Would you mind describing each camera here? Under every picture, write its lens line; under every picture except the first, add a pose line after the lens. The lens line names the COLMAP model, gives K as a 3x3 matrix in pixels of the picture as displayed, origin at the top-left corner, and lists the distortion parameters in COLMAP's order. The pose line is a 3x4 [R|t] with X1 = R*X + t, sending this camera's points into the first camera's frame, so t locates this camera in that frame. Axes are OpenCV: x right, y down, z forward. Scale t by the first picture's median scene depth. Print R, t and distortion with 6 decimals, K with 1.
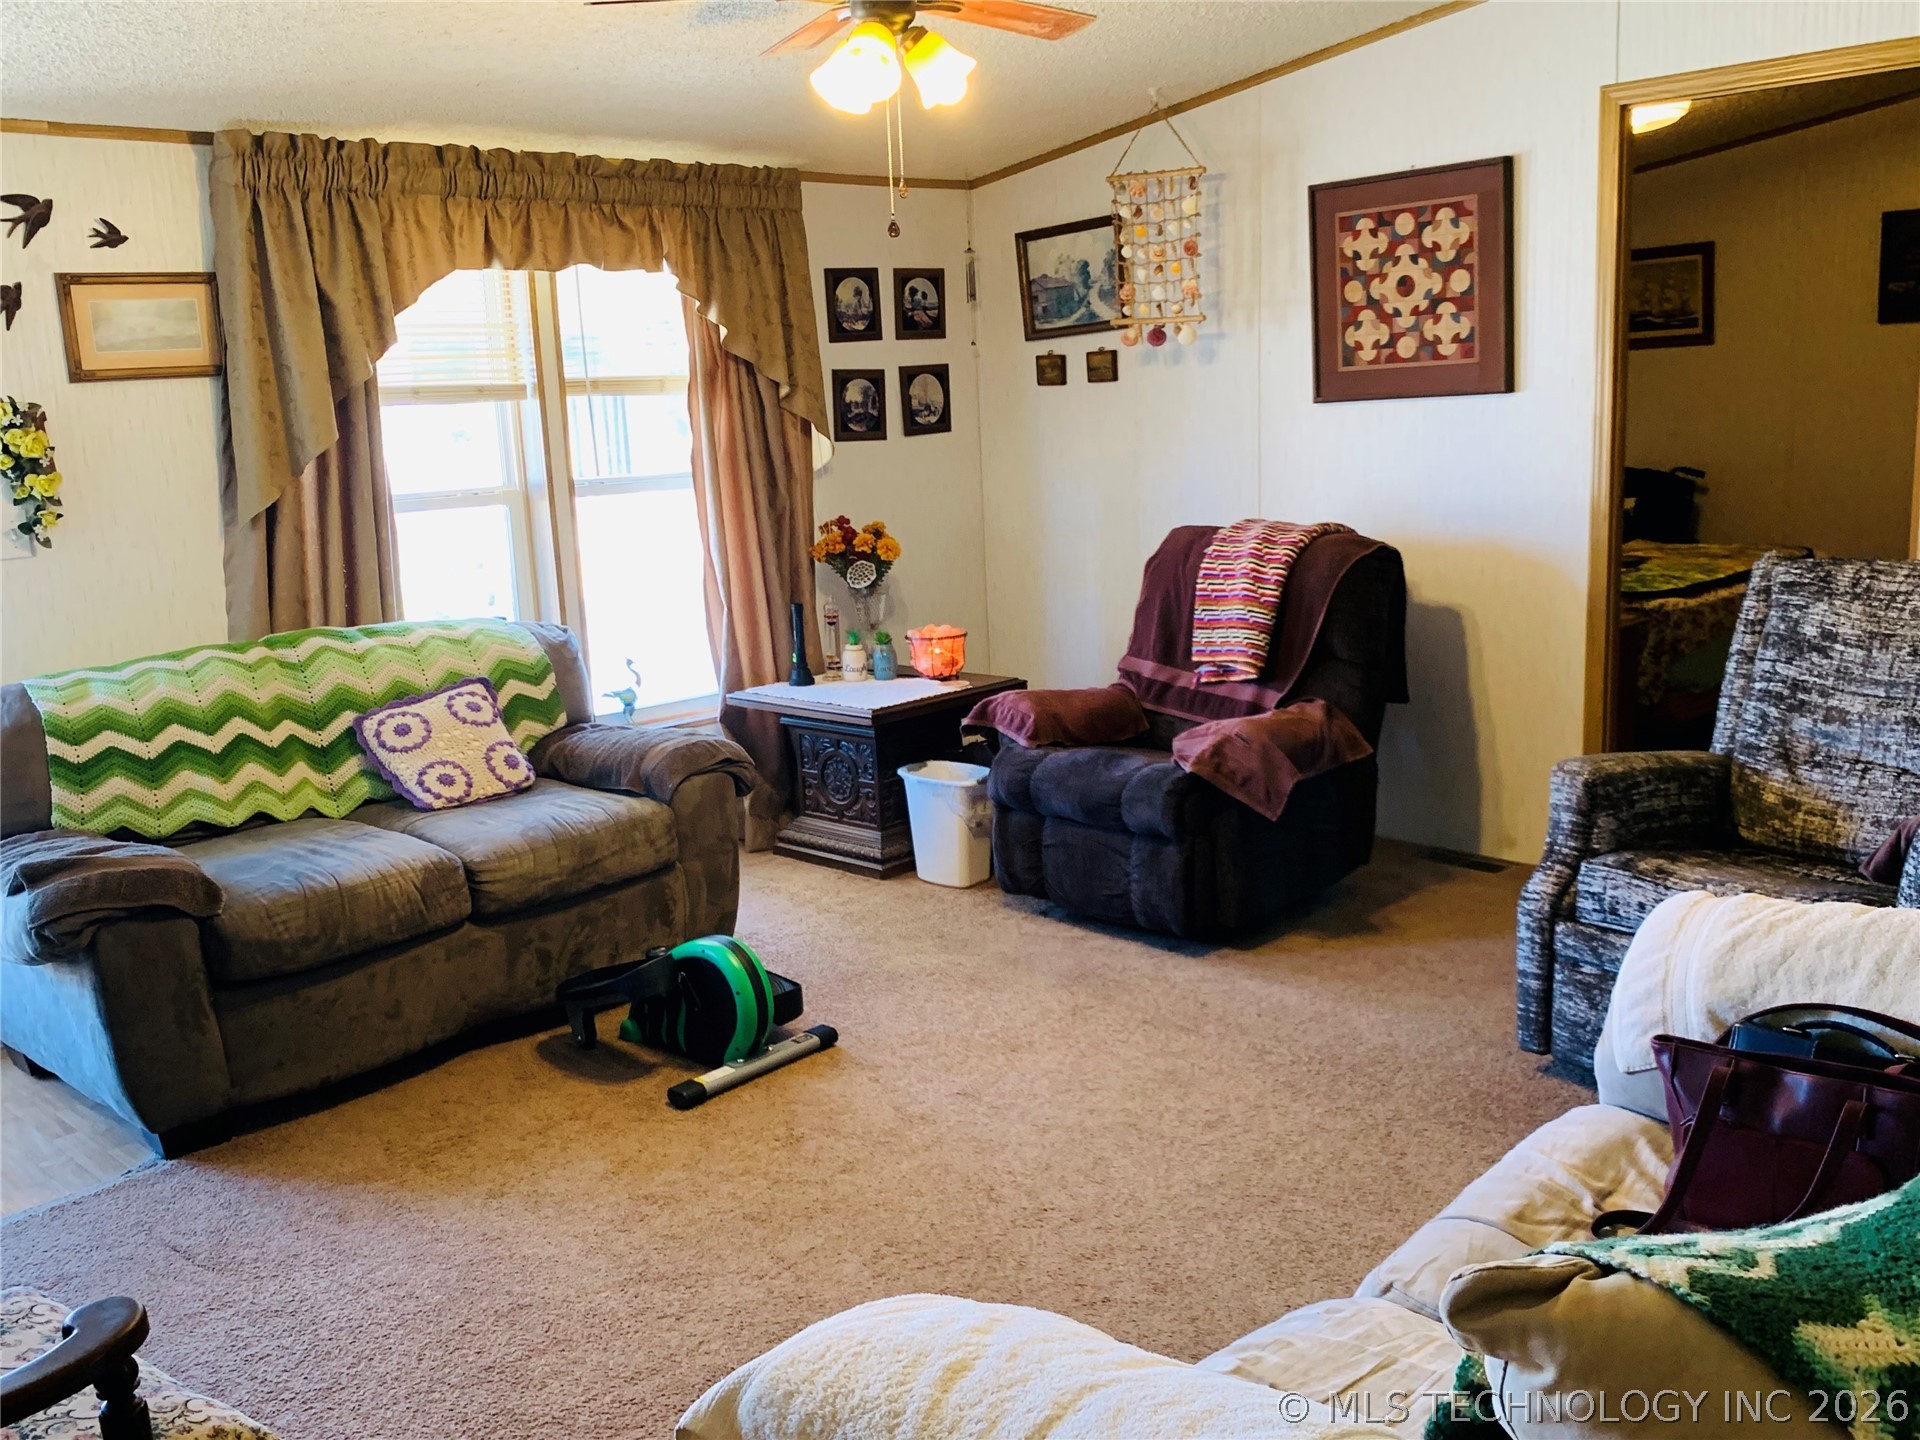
lens RADIAL K [[1692.4, 0, 942.3], [0, 1692.4, 714.5], [0, 0, 1]] dist [0.102332, -0.244095]
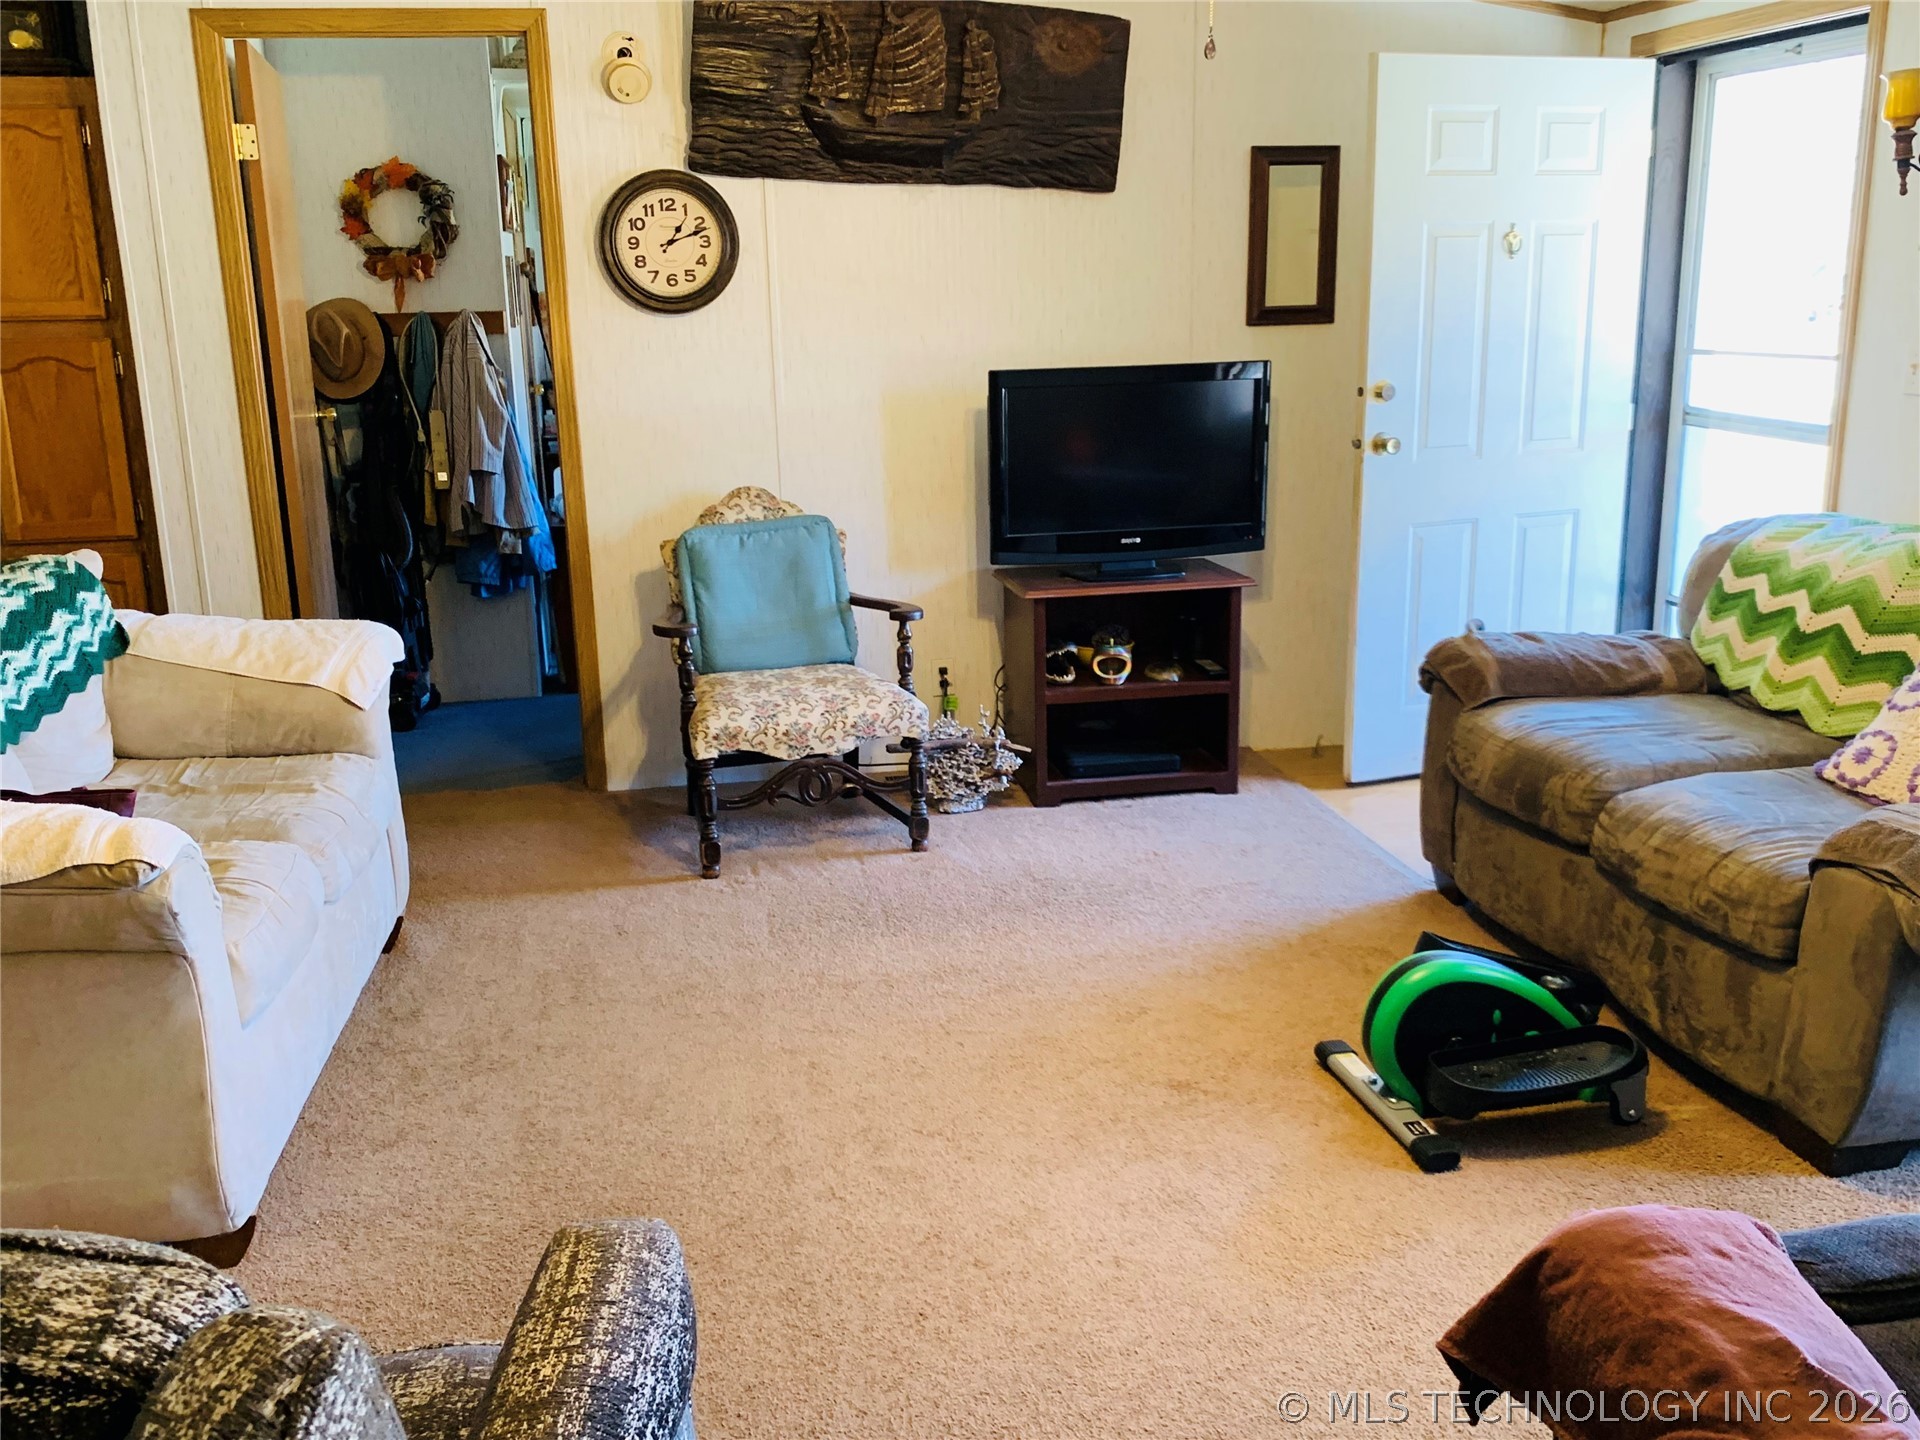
lens RADIAL K [[1673.2, 0, 960.0], [0, 1673.2, 720.0], [0, 0, 1]] dist [0.003788, 0.004334]
pose [[-0.572318, 0.261064, -0.777366, 0.458436], [-0.113008, 0.913817, 0.390088, -0.197161], [0.812208, 0.311103, -0.493491, 0.924502]]
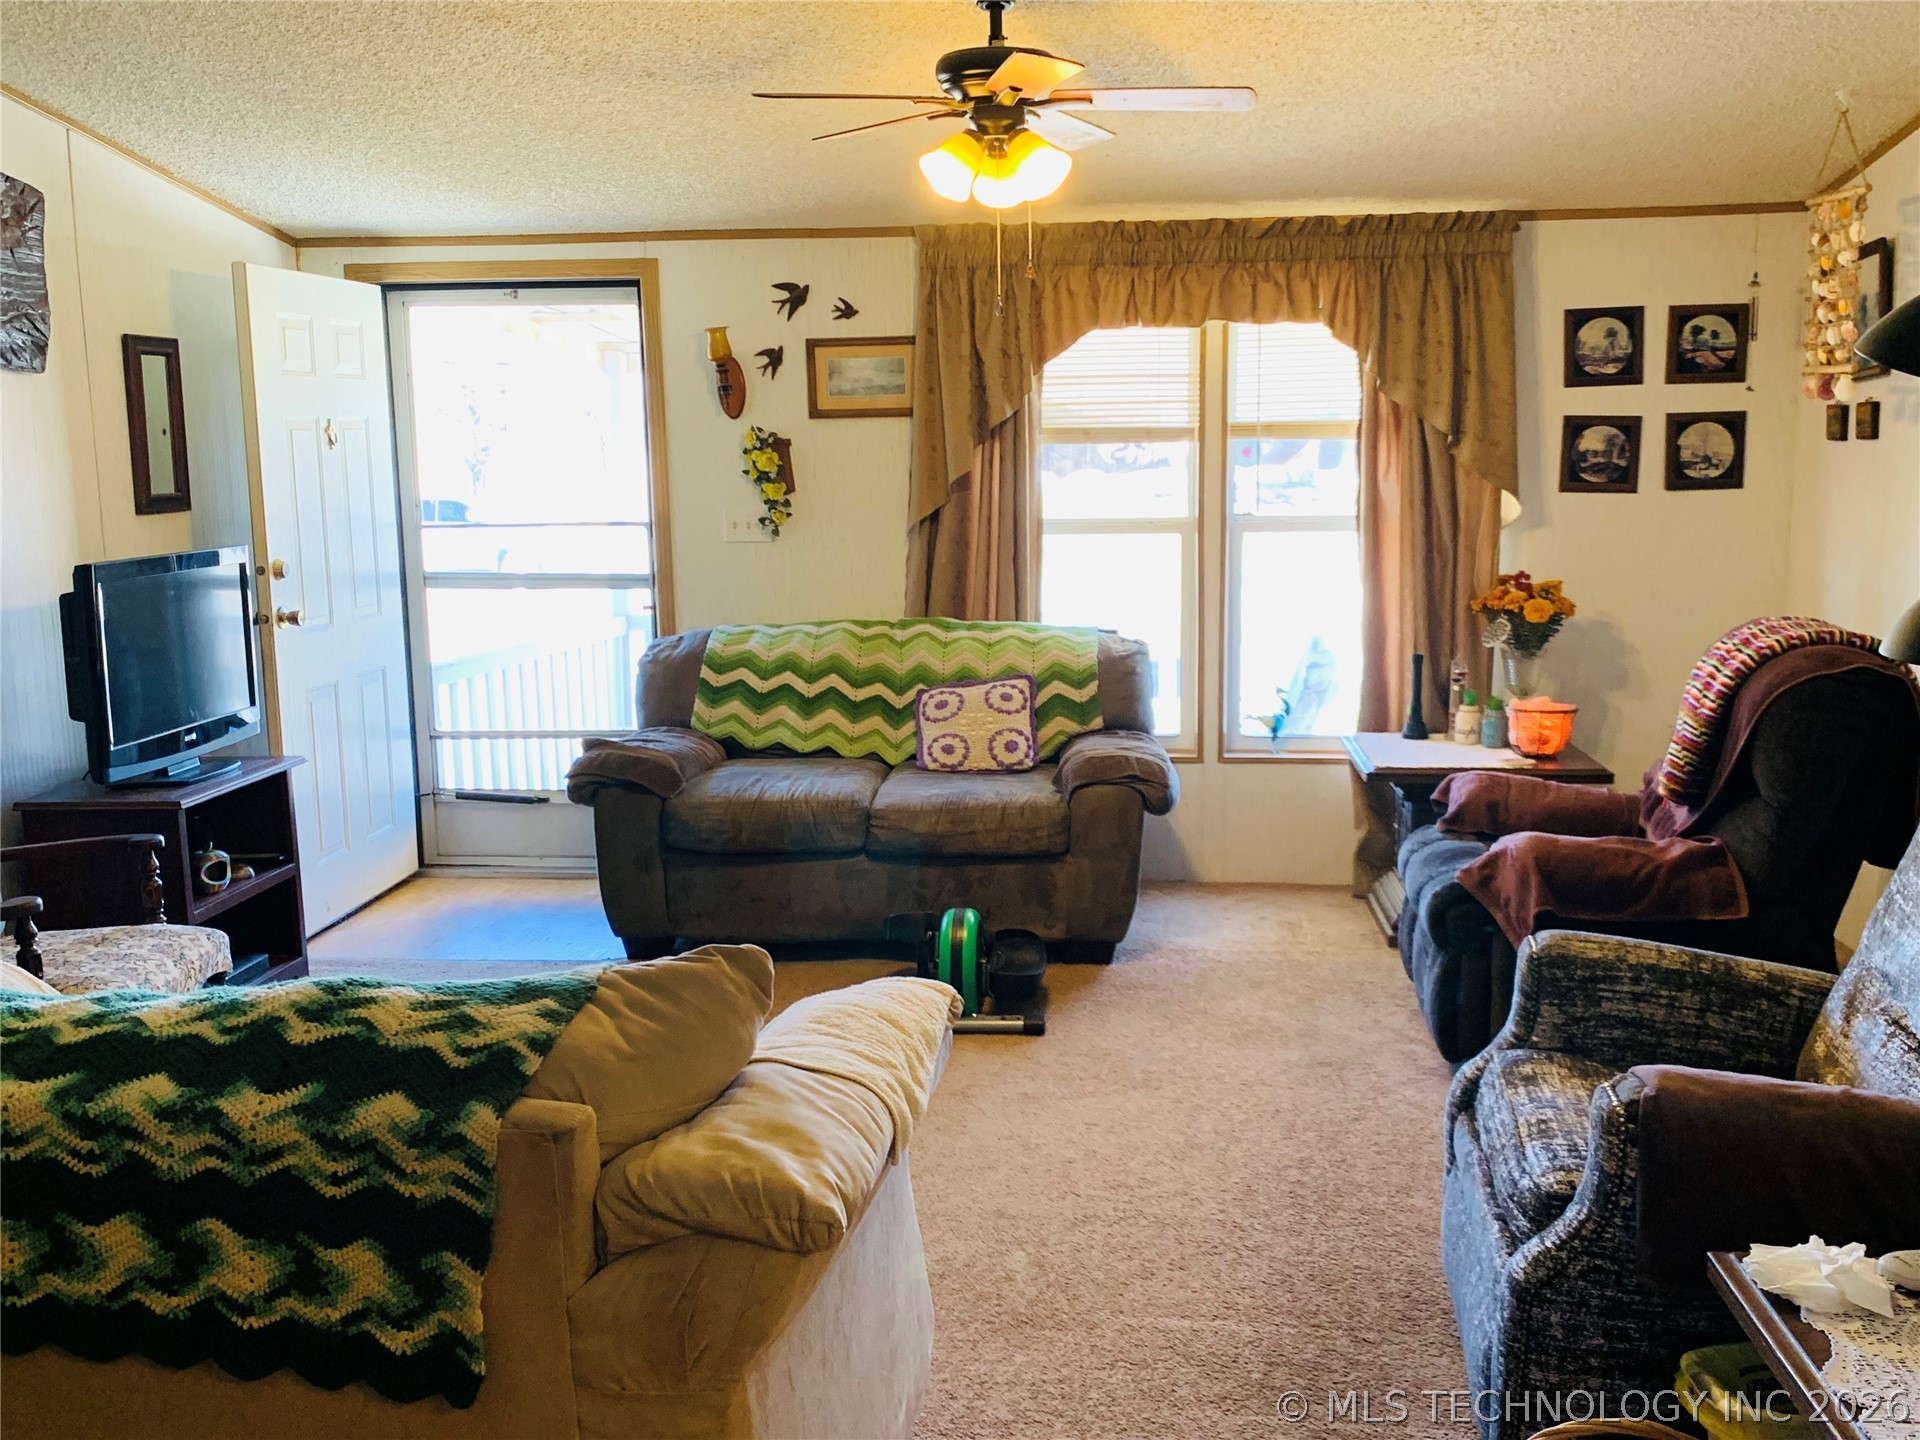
lens RADIAL K [[1819.8, 0, 960.0], [0, 1819.8, 720.0], [0, 0, 1]] dist [0.083741, -0.360435]
pose [[0.624549, 0.153392, -0.765774, 0.636332], [-0.162800, 0.984552, 0.064439, -0.060715], [0.763829, 0.084423, 0.639874, 0.149022]]
